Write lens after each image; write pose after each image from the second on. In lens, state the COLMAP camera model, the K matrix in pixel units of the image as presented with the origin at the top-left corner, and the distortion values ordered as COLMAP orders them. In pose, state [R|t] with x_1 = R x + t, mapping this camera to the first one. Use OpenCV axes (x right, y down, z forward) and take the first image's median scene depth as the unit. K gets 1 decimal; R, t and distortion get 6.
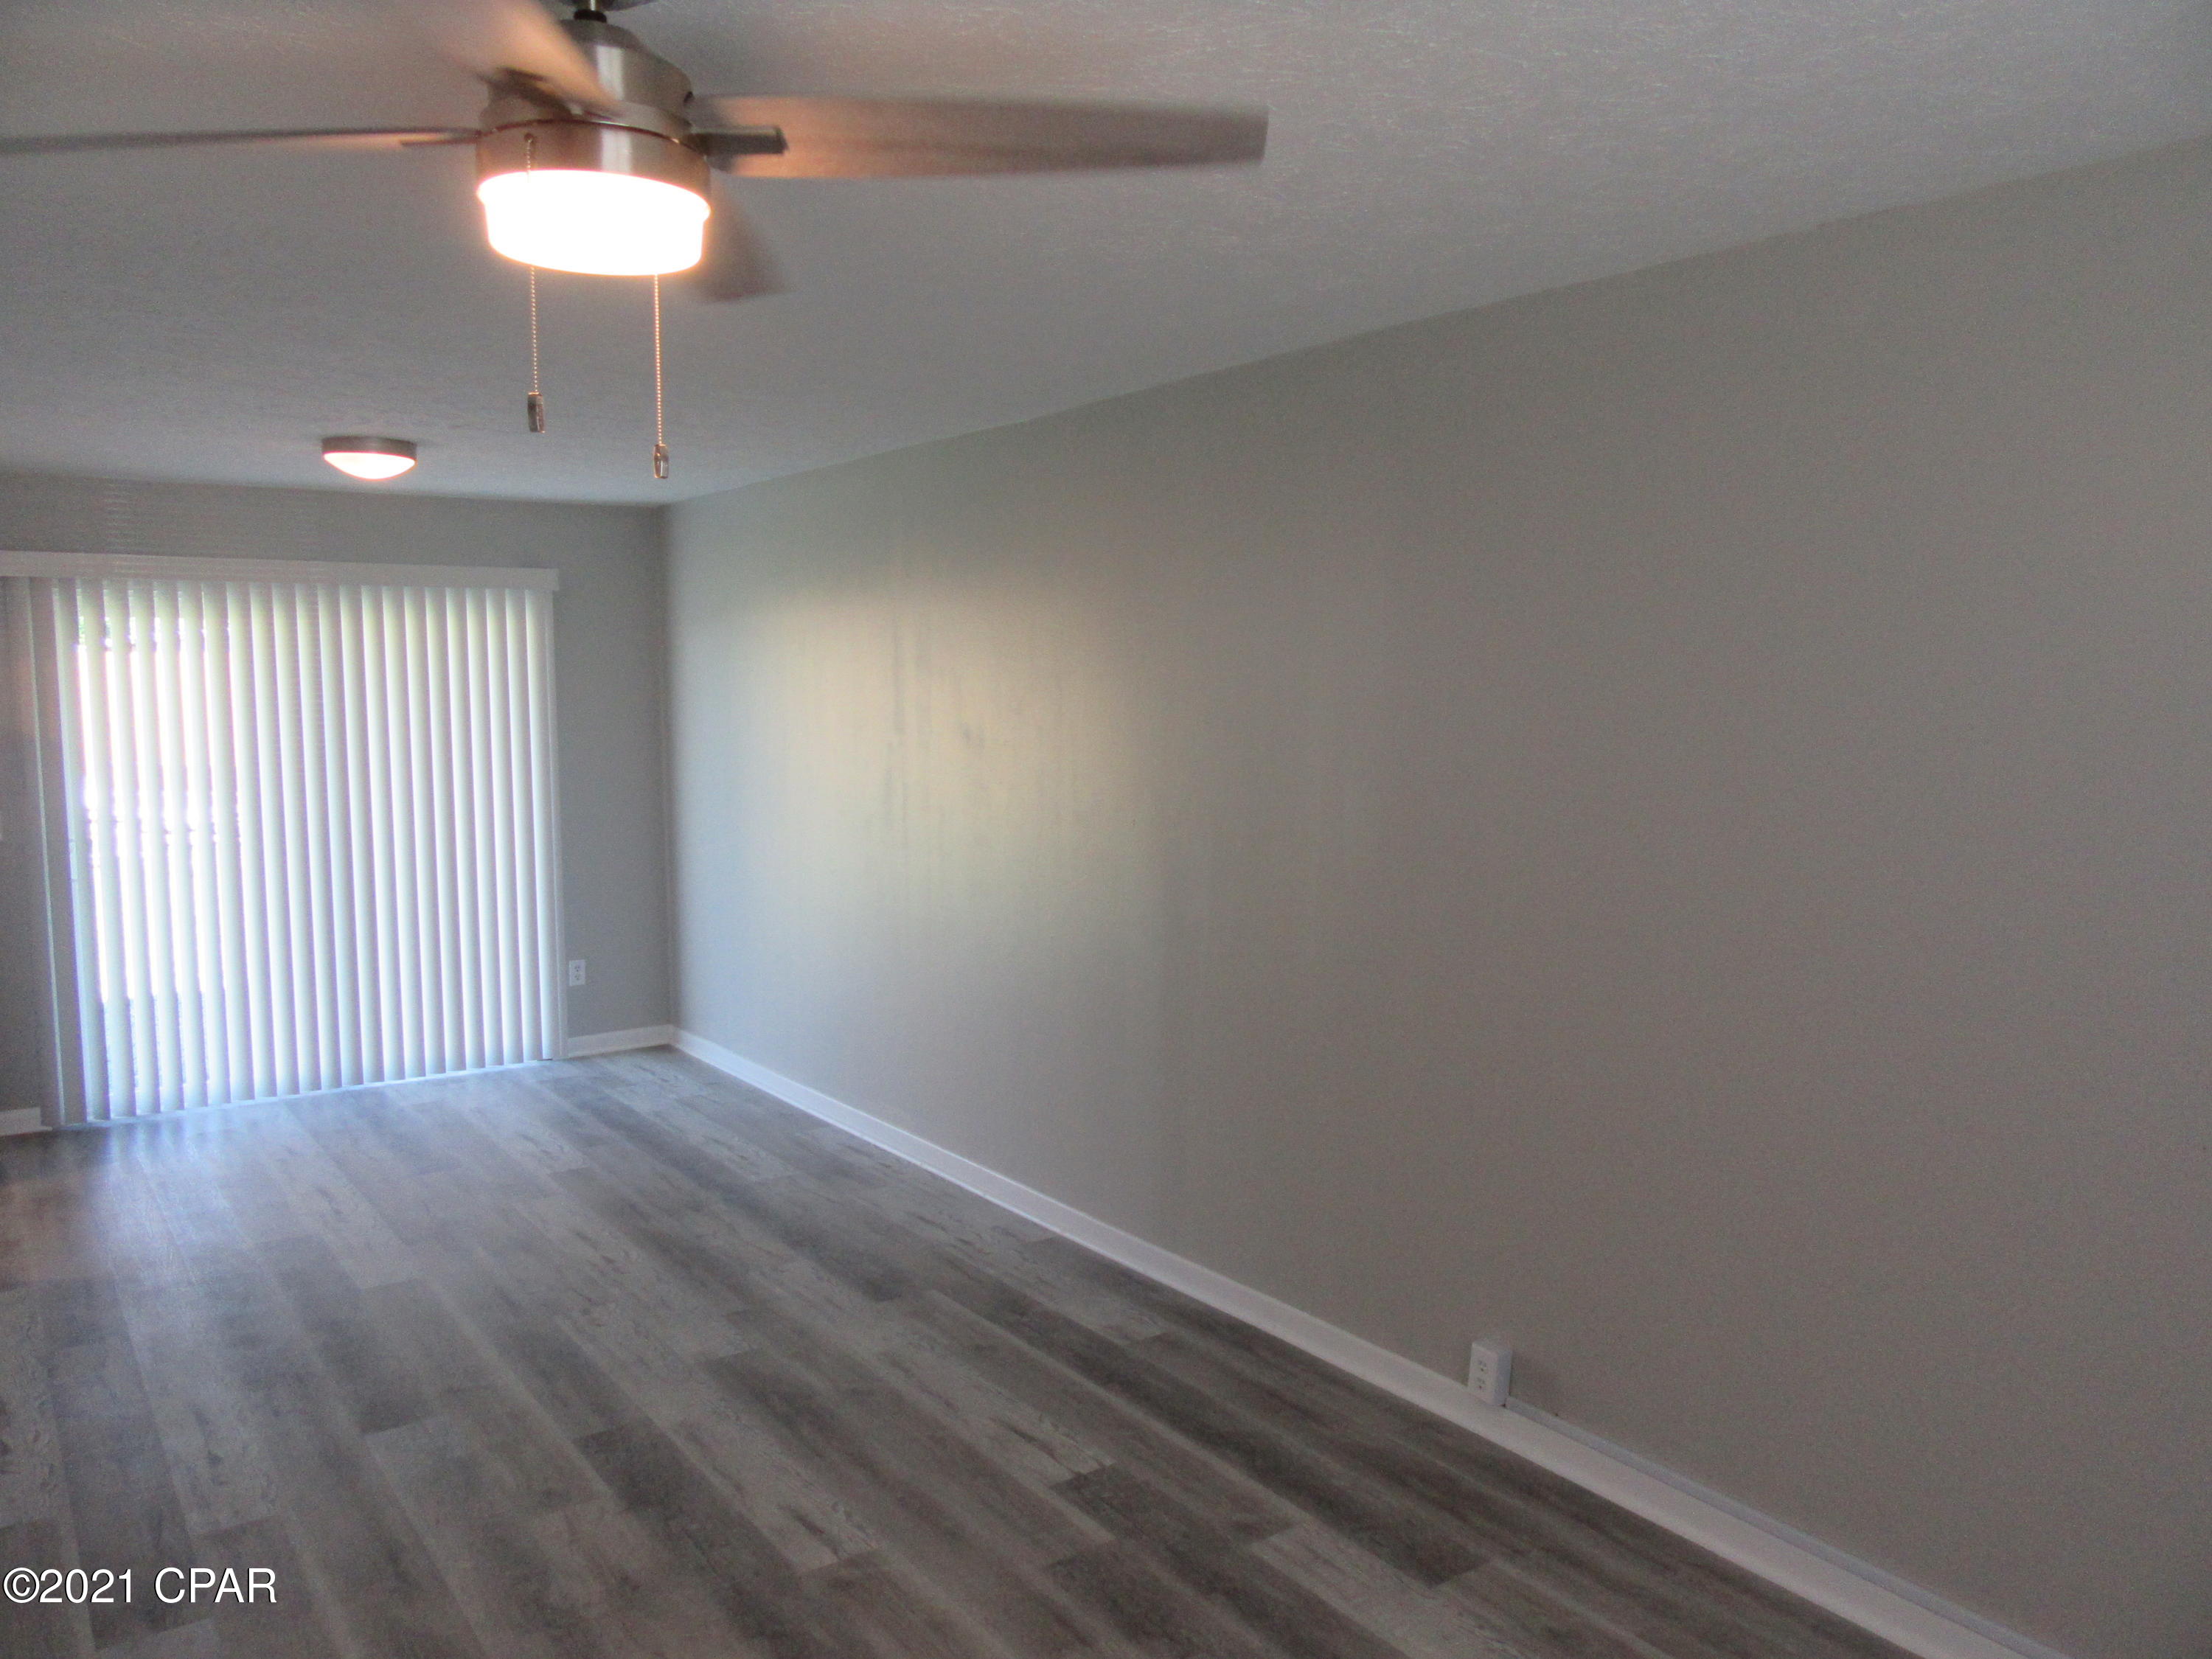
lens RADIAL K [[1675.3, 0, 1110.1], [0, 1675.3, 822.3], [0, 0, 1]] dist [0.010434, 0.003262]
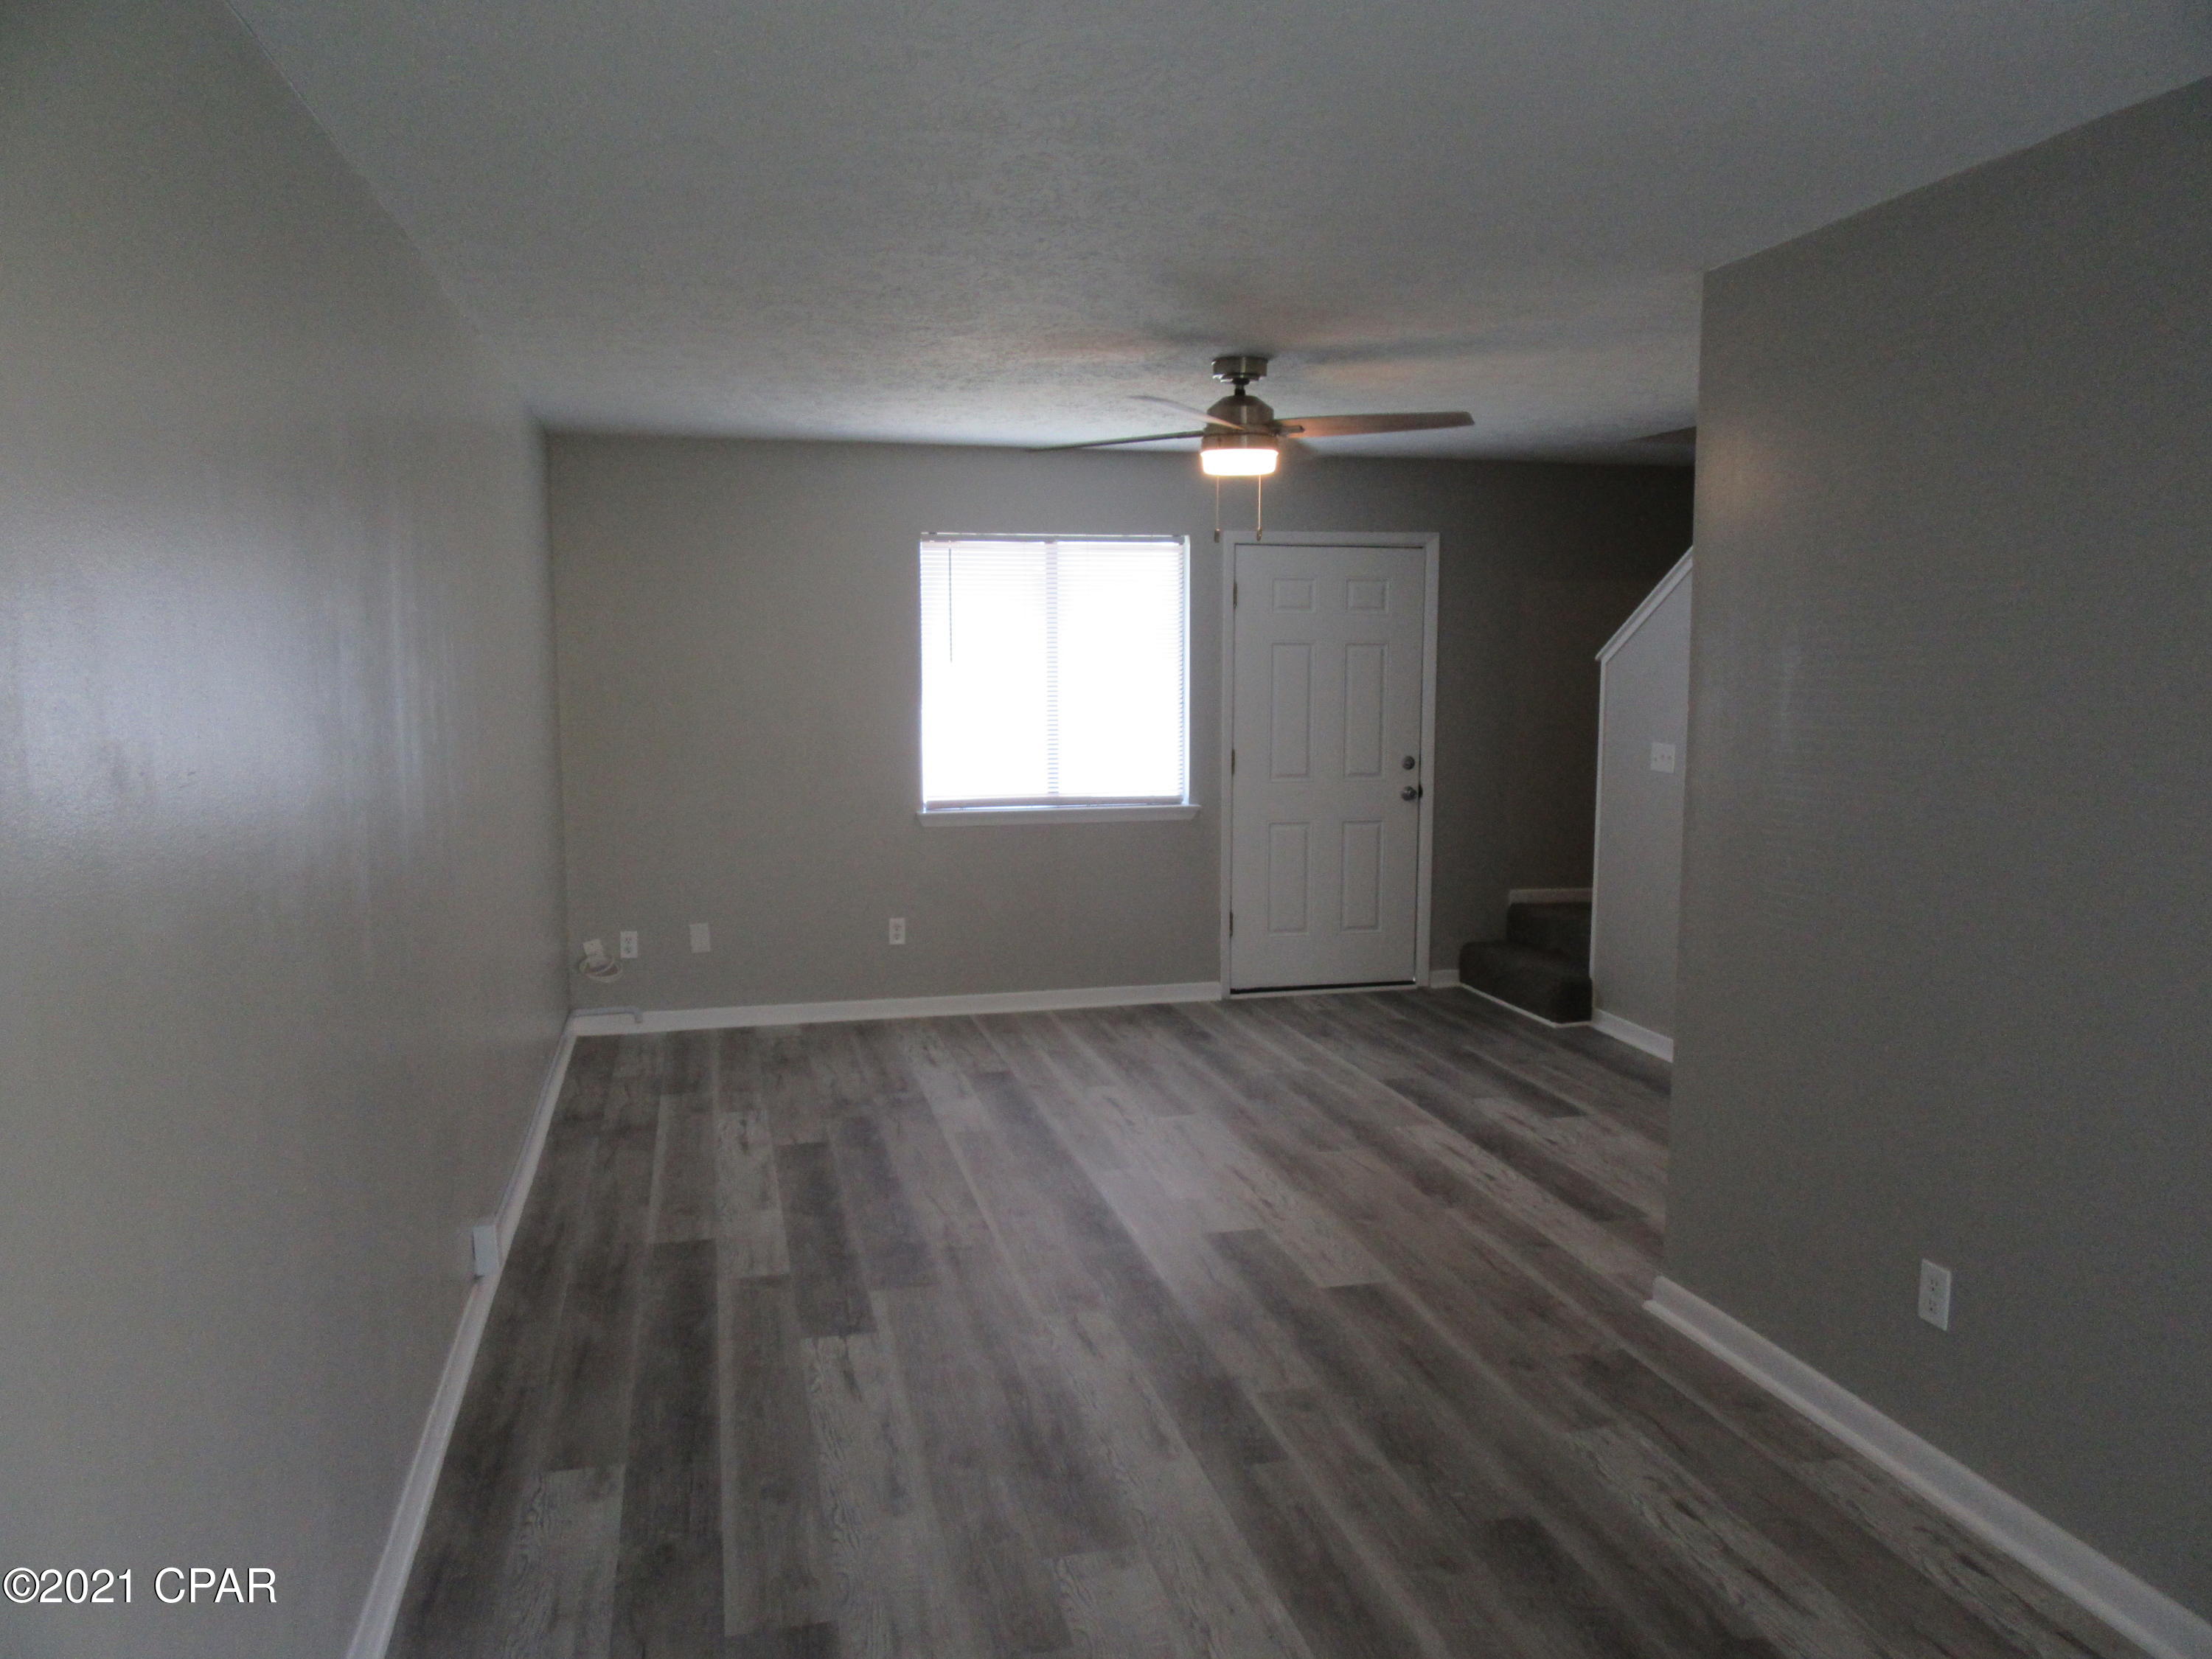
lens RADIAL K [[1675.3, 0, 1110.1], [0, 1675.3, 822.3], [0, 0, 1]] dist [0.010434, 0.003262]
pose [[-0.930326, -0.032227, 0.365315, -0.444328], [0.042457, 0.979969, 0.194574, -0.117000], [-0.364268, 0.196527, -0.910322, 1.445654]]
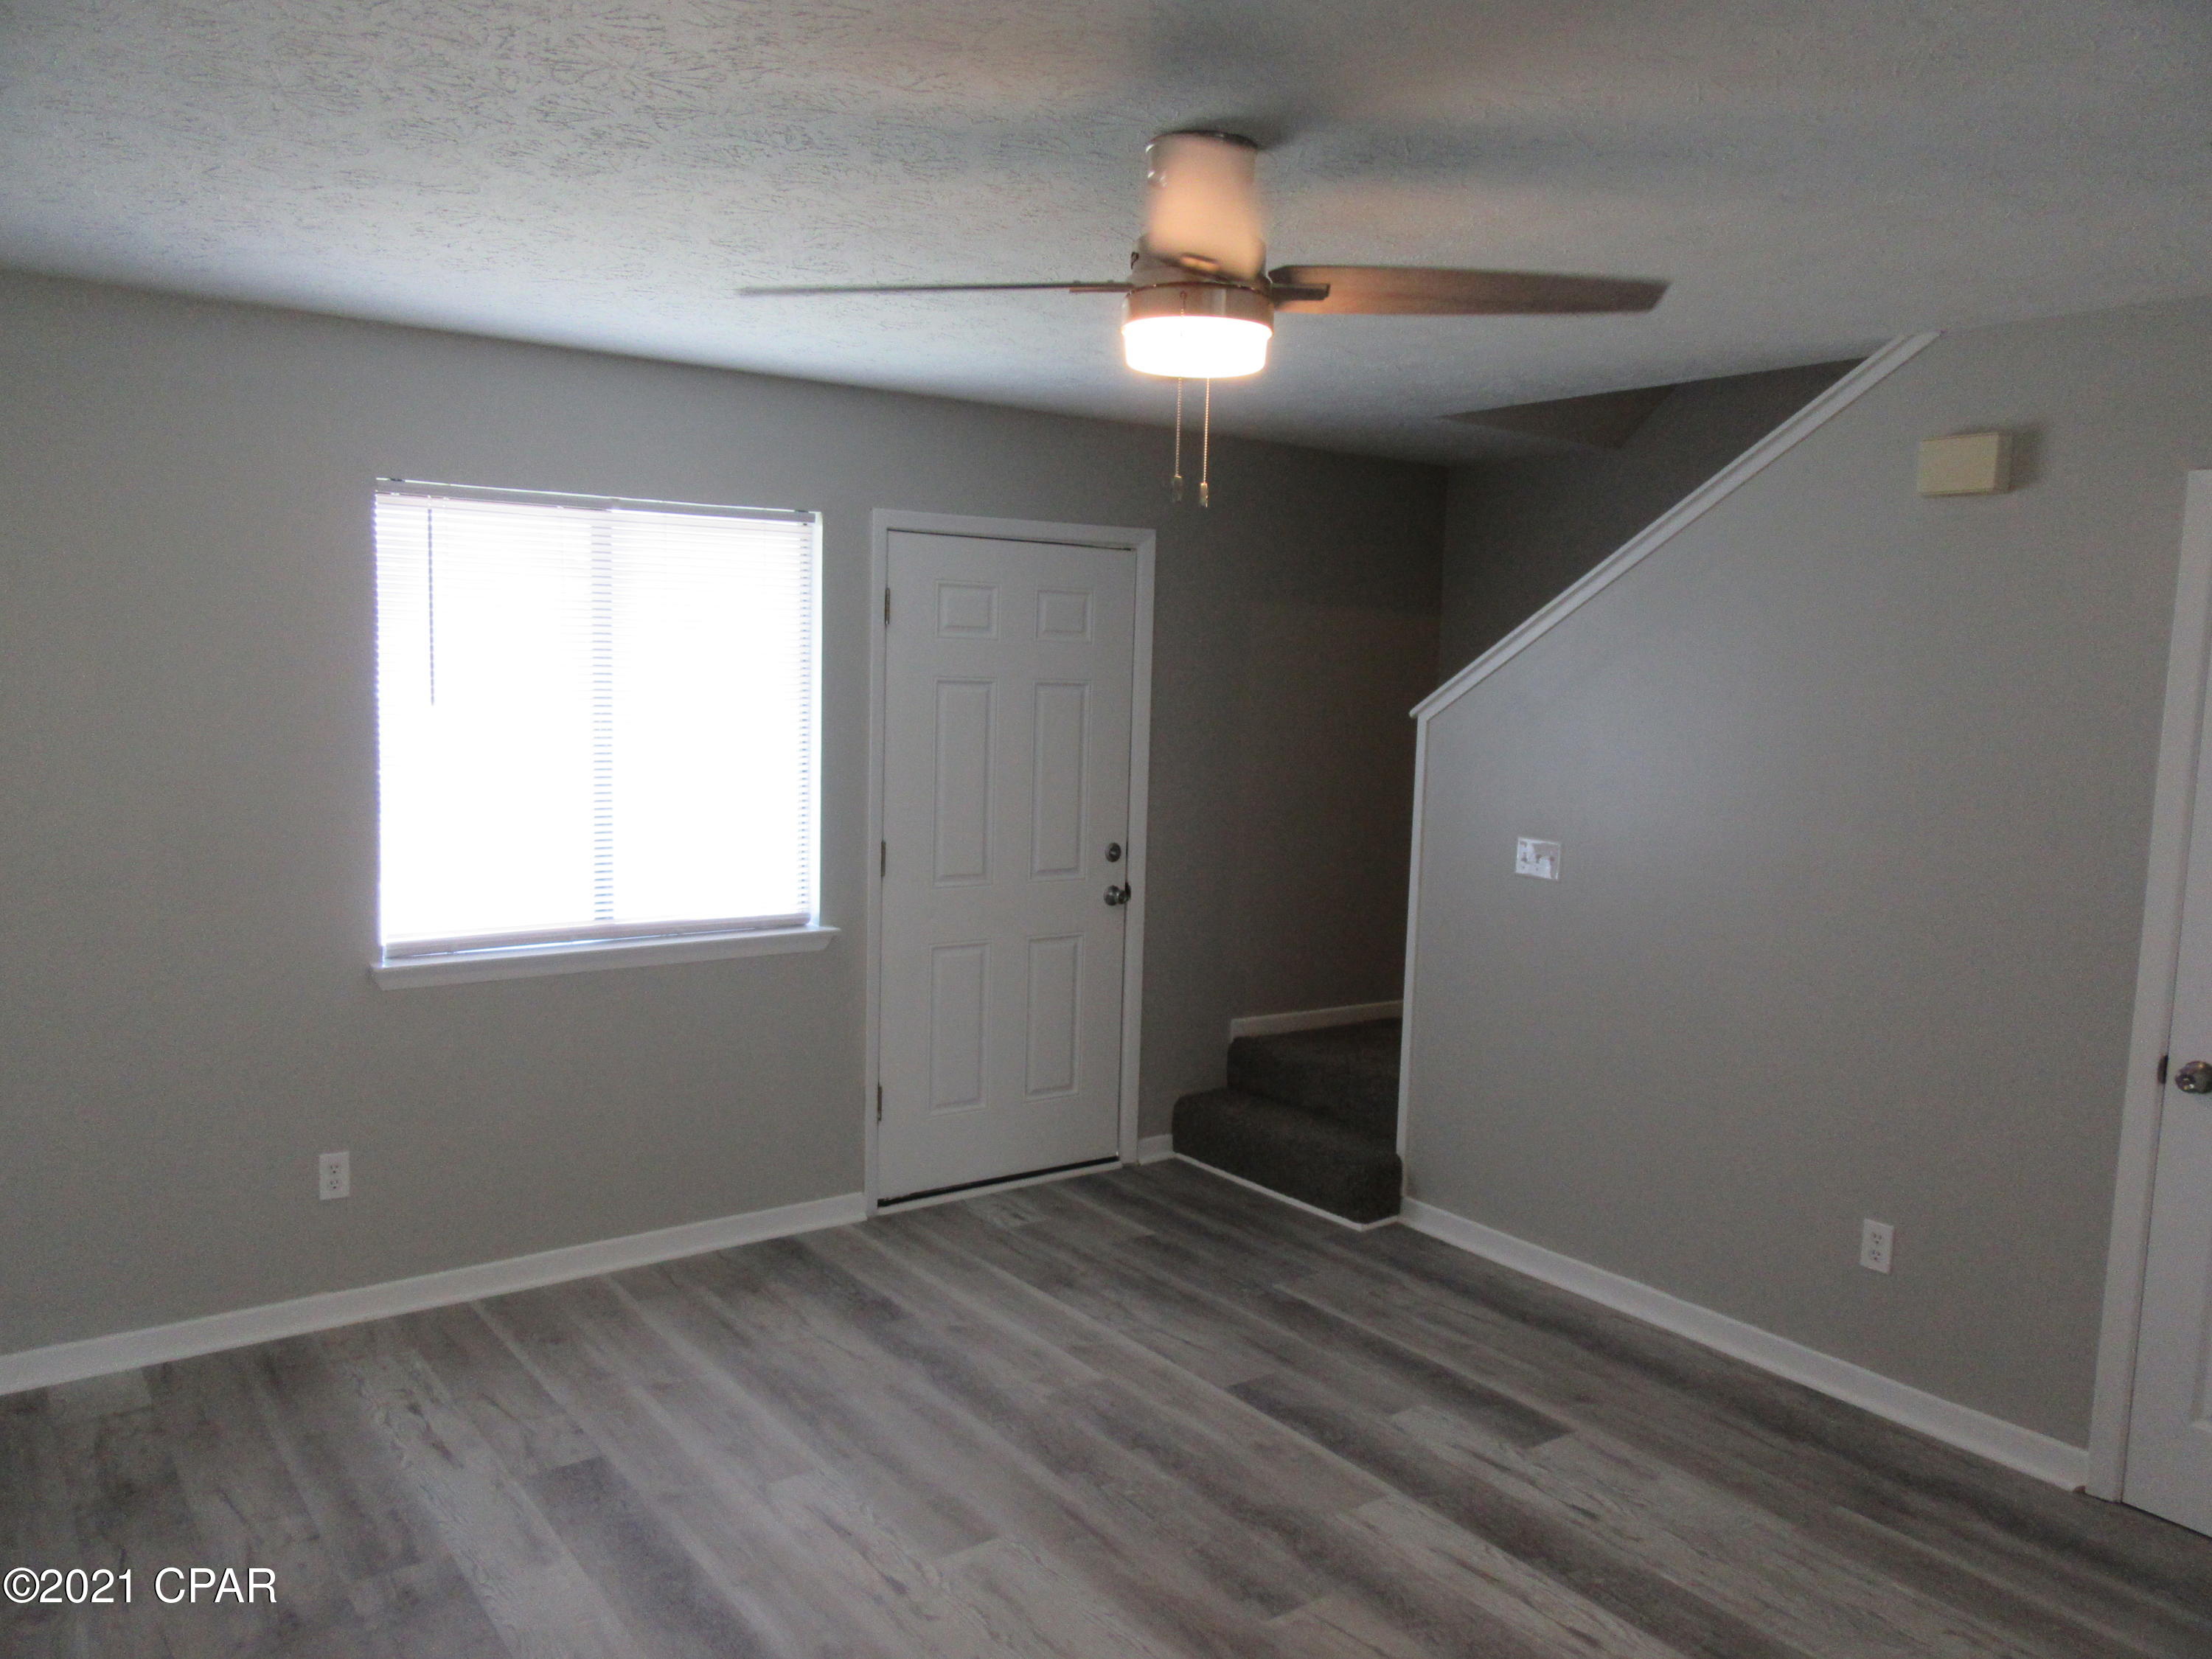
lens RADIAL K [[1645.2, 0, 1106.0], [0, 1645.2, 829.5], [0, 0, 1]] dist [-0.007579, 0.011634]
pose [[-0.999680, -0.016322, -0.019308, -0.082976], [-0.019807, 0.980237, 0.196832, -0.082247], [0.015714, 0.197152, -0.980247, 0.943066]]
